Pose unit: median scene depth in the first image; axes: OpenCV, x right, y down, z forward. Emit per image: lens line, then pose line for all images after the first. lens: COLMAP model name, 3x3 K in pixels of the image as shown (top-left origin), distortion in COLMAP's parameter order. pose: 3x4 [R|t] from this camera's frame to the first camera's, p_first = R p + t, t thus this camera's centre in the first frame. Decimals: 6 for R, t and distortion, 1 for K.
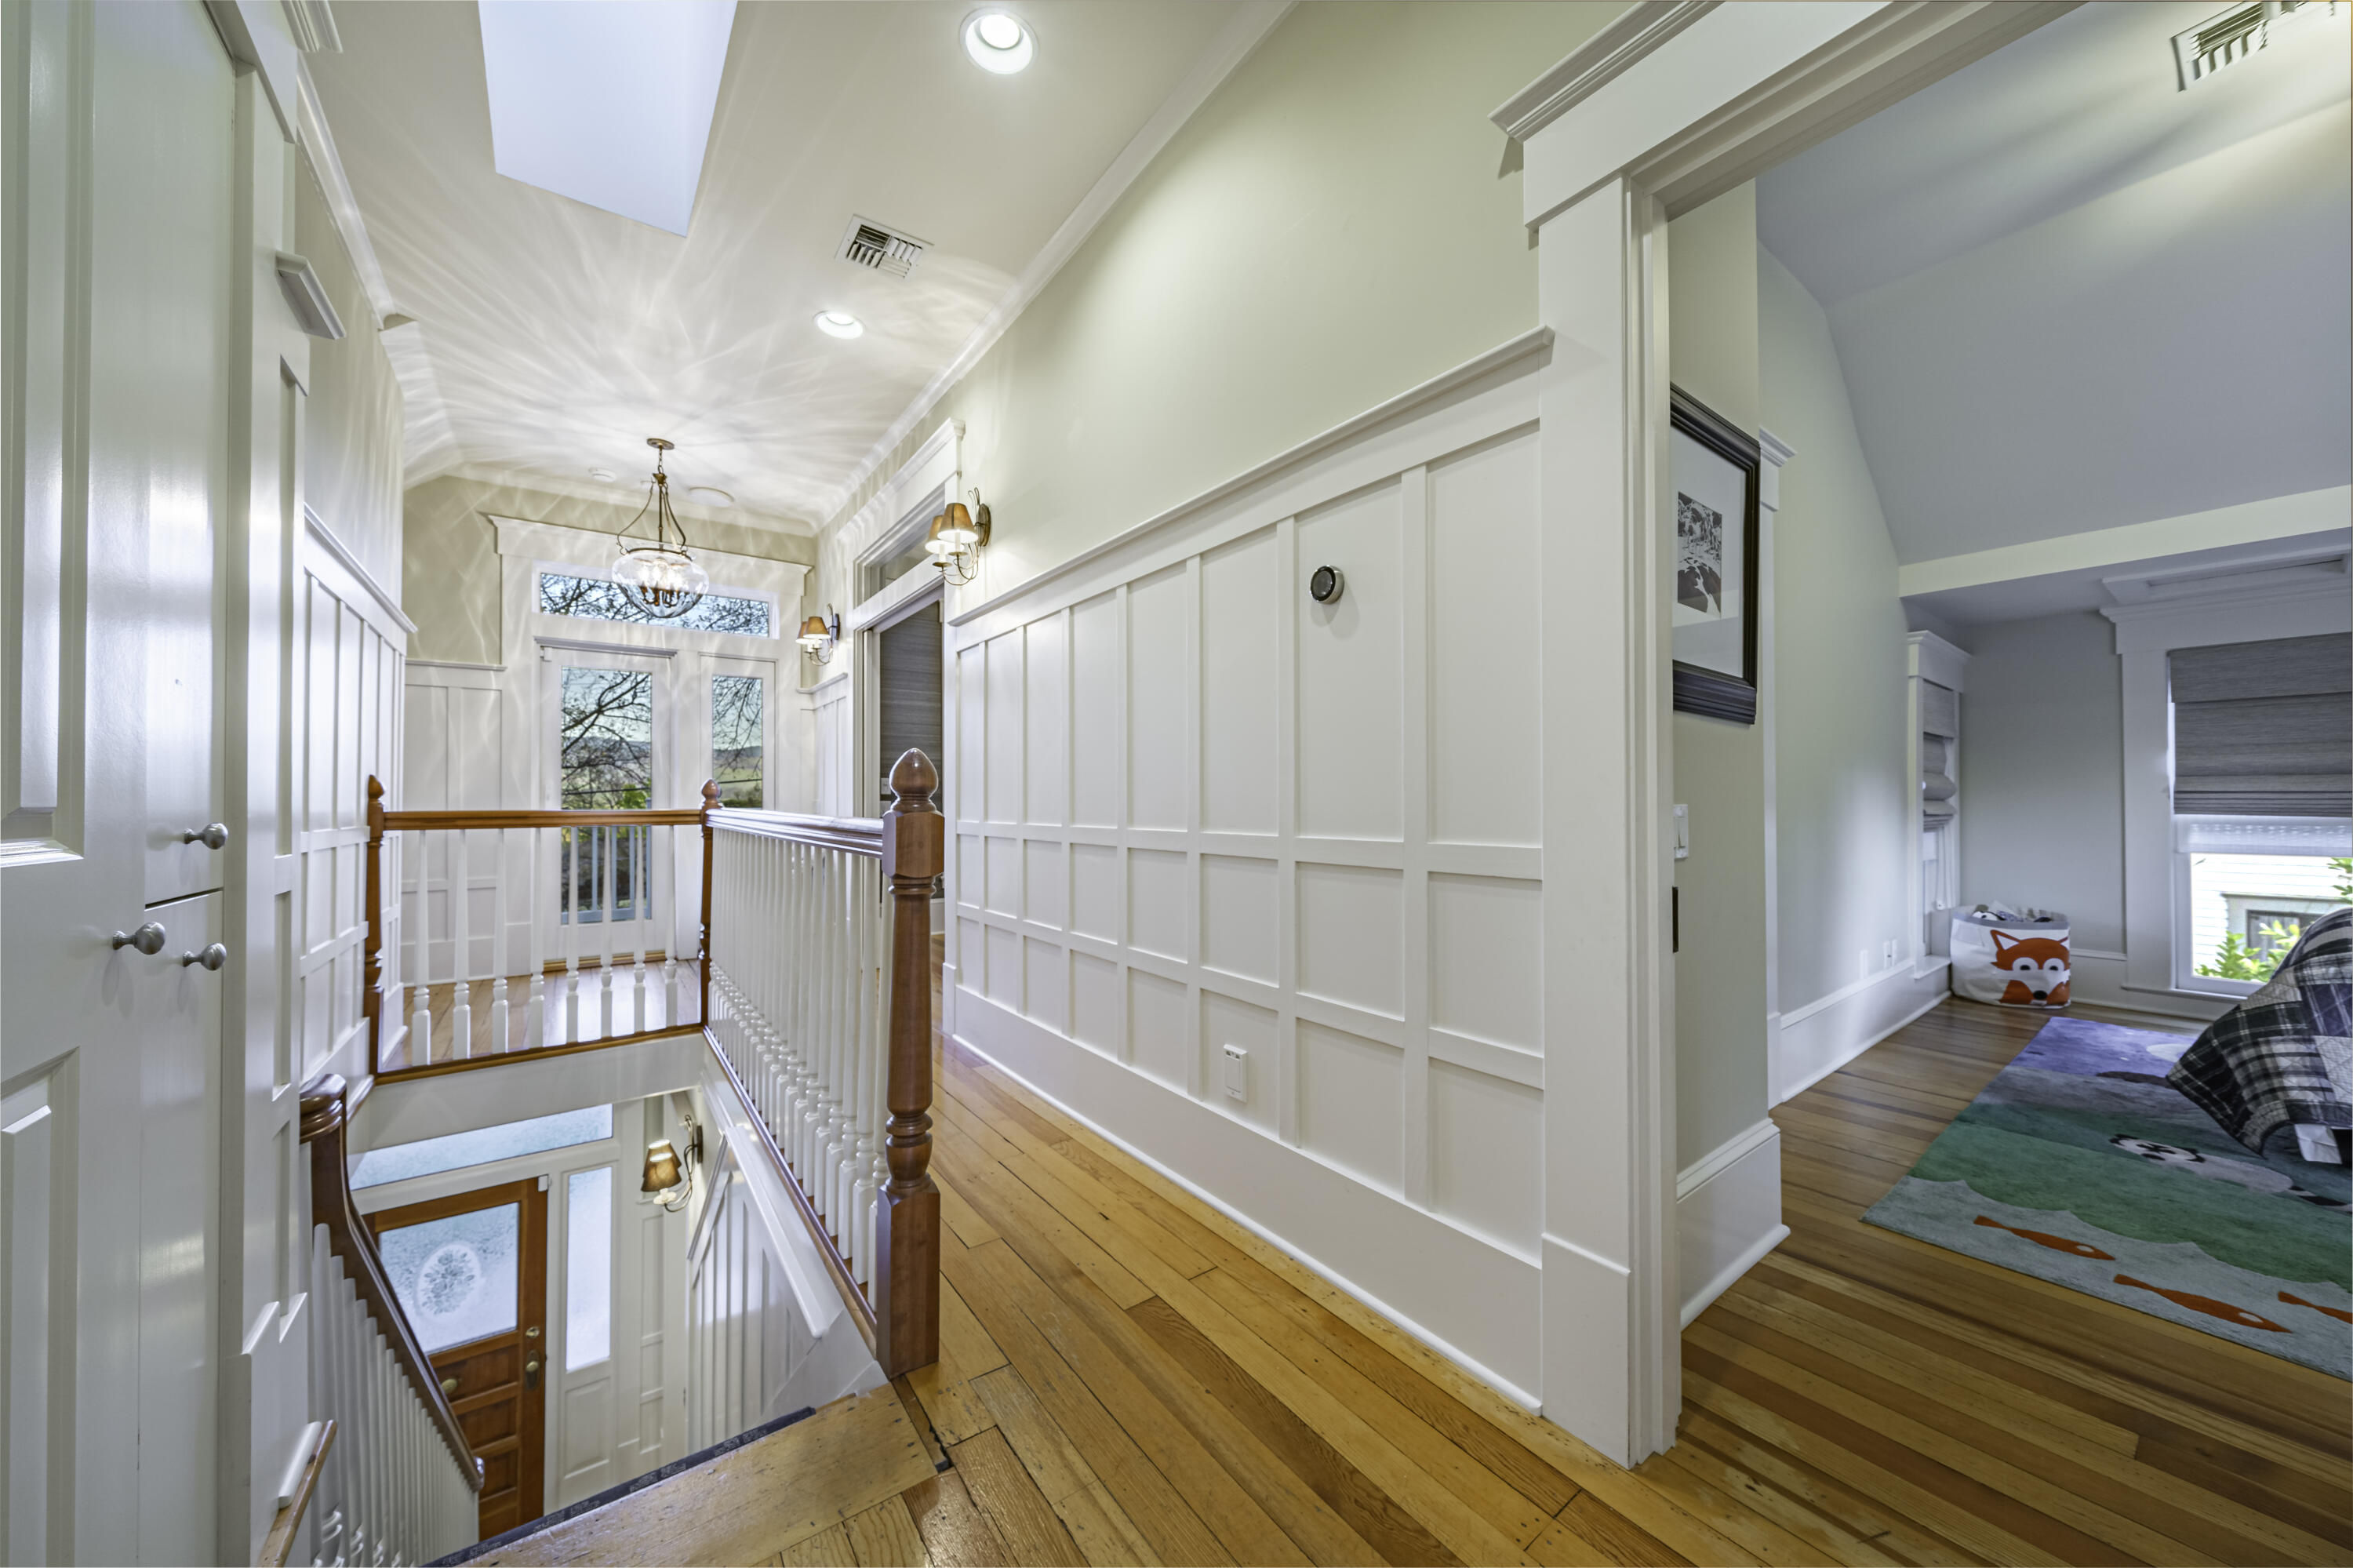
lens RADIAL K [[812.9, 0, 1181.3], [0, 812.9, 795.7], [0, 0, 1]] dist [-0.003562, -0.000037]
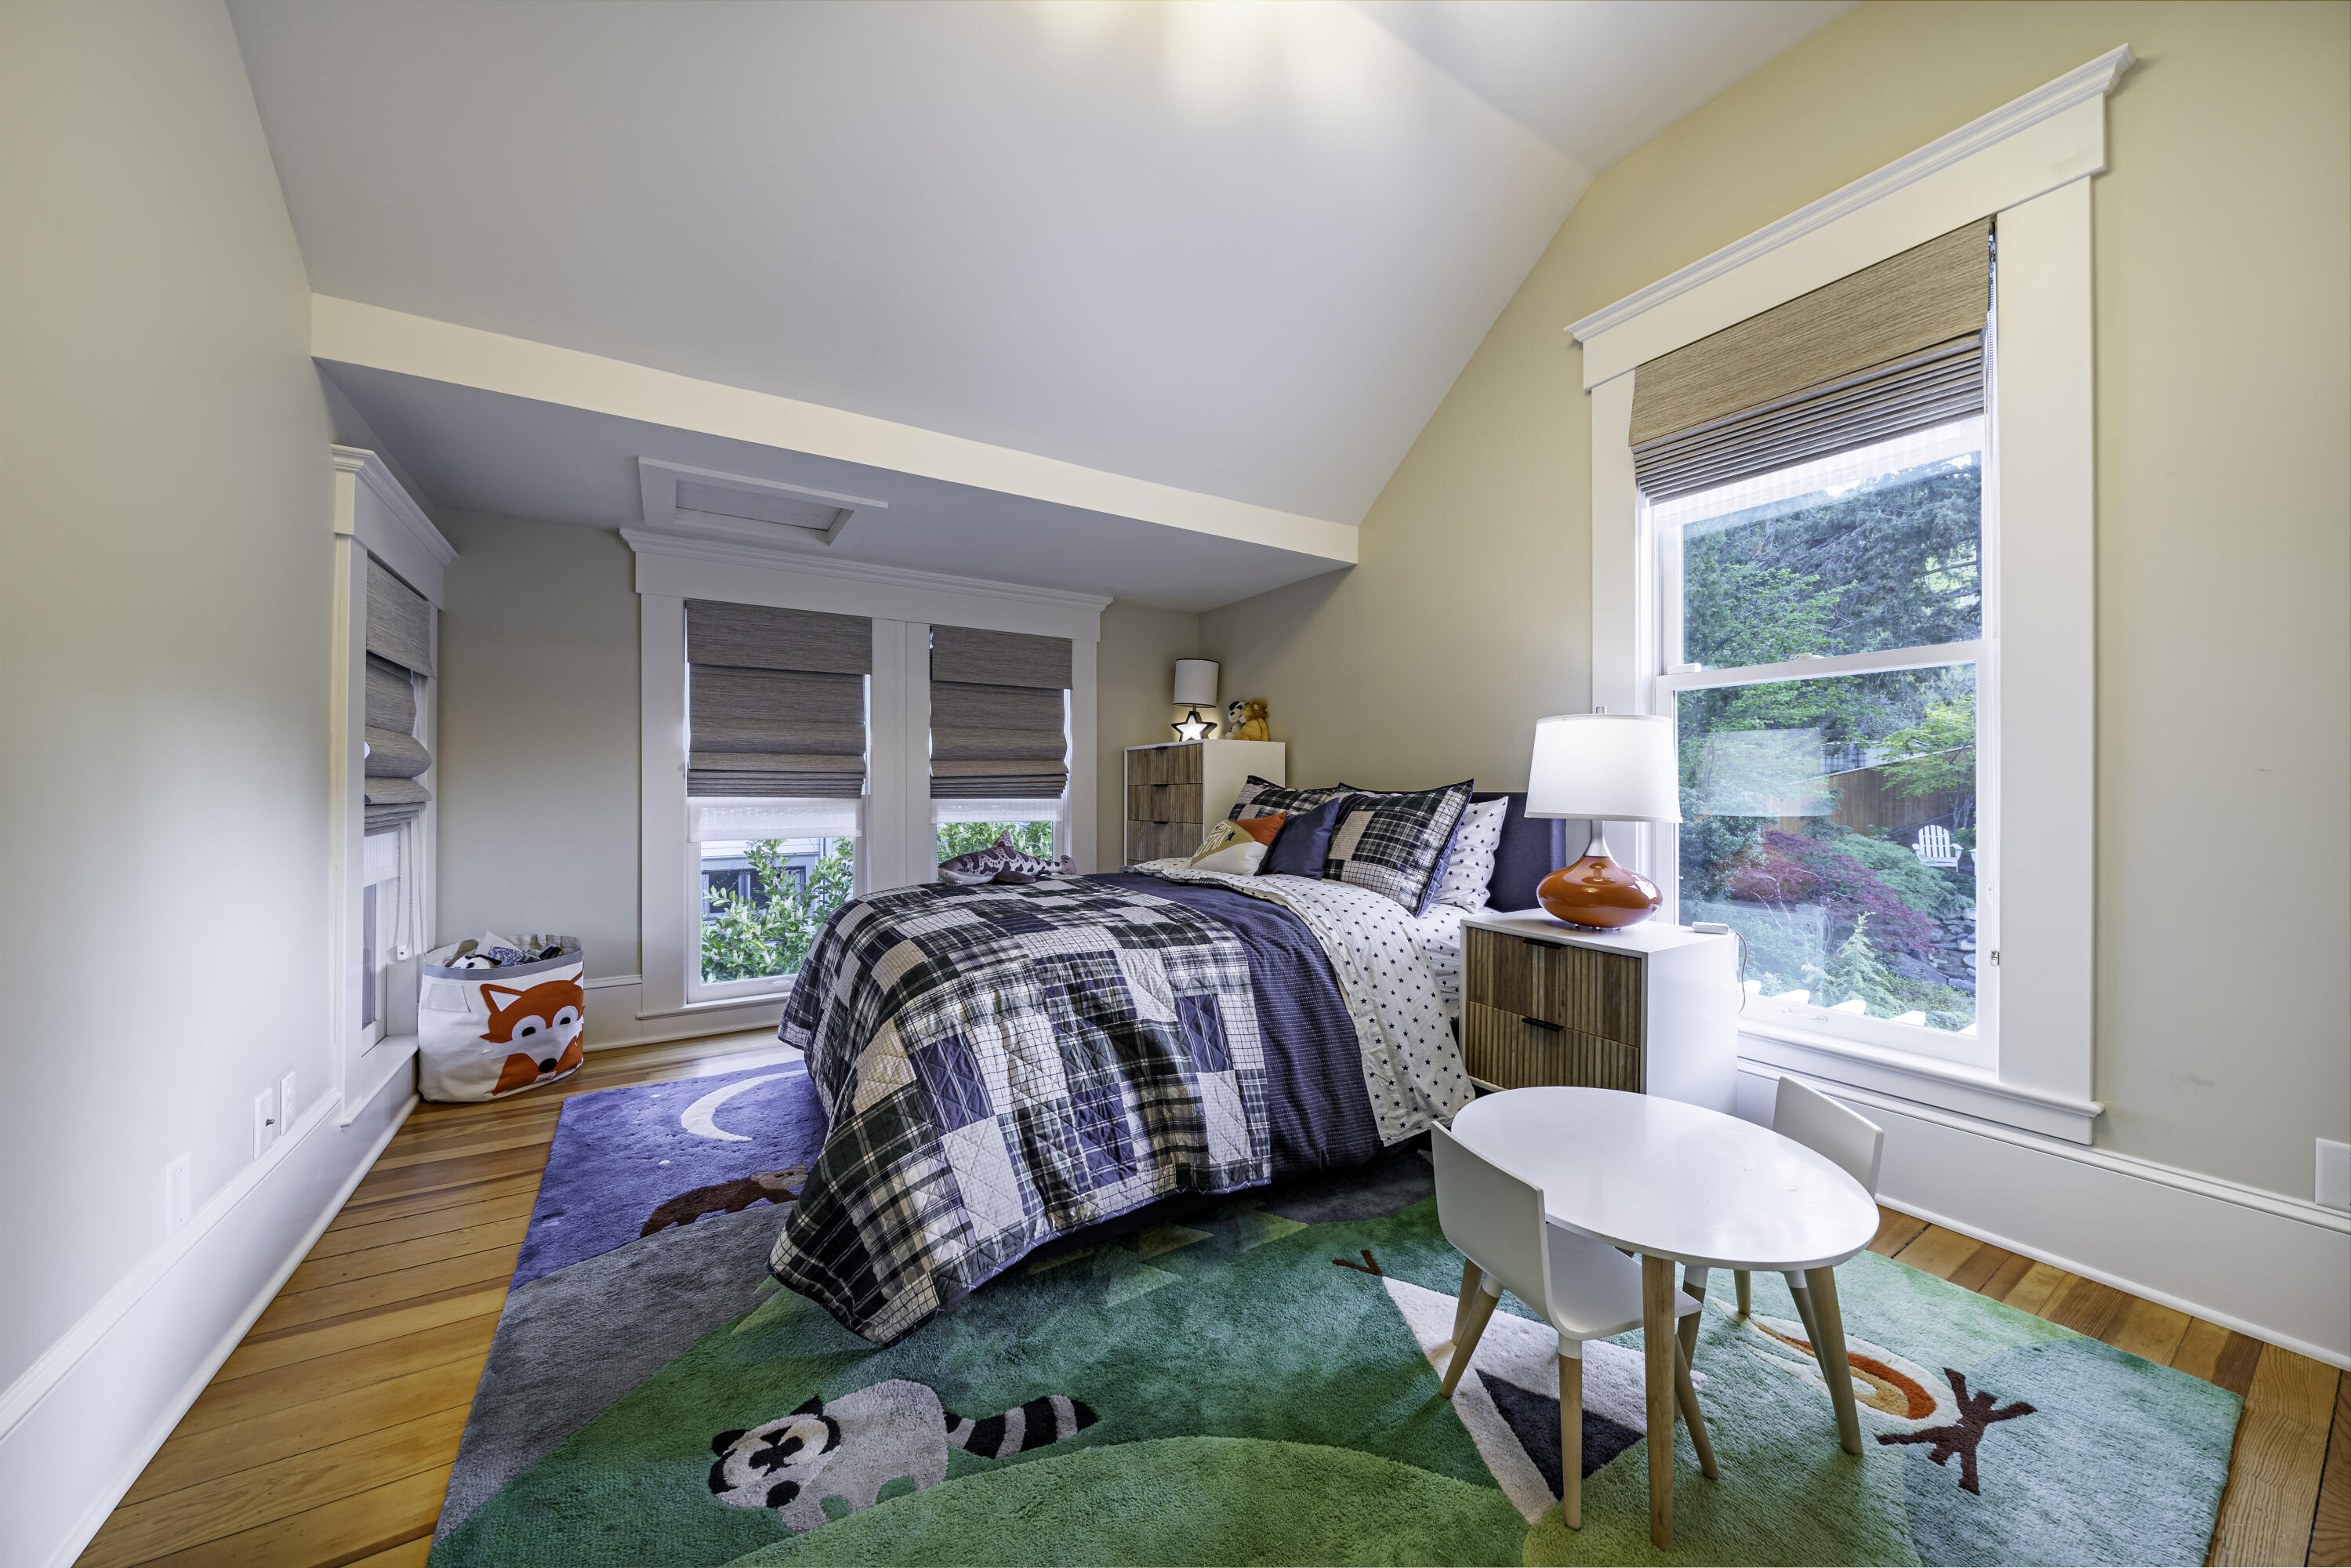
lens RADIAL K [[812.2, 0, 1178.7], [0, 812.2, 784.1], [0, 0, 1]] dist [-0.003562, -0.000037]
pose [[0.076698, 0.001134, 0.997054, 0.429290], [-0.009287, 0.999957, -0.000423, 0.005430], [-0.997011, -0.009227, 0.076705, 0.428136]]
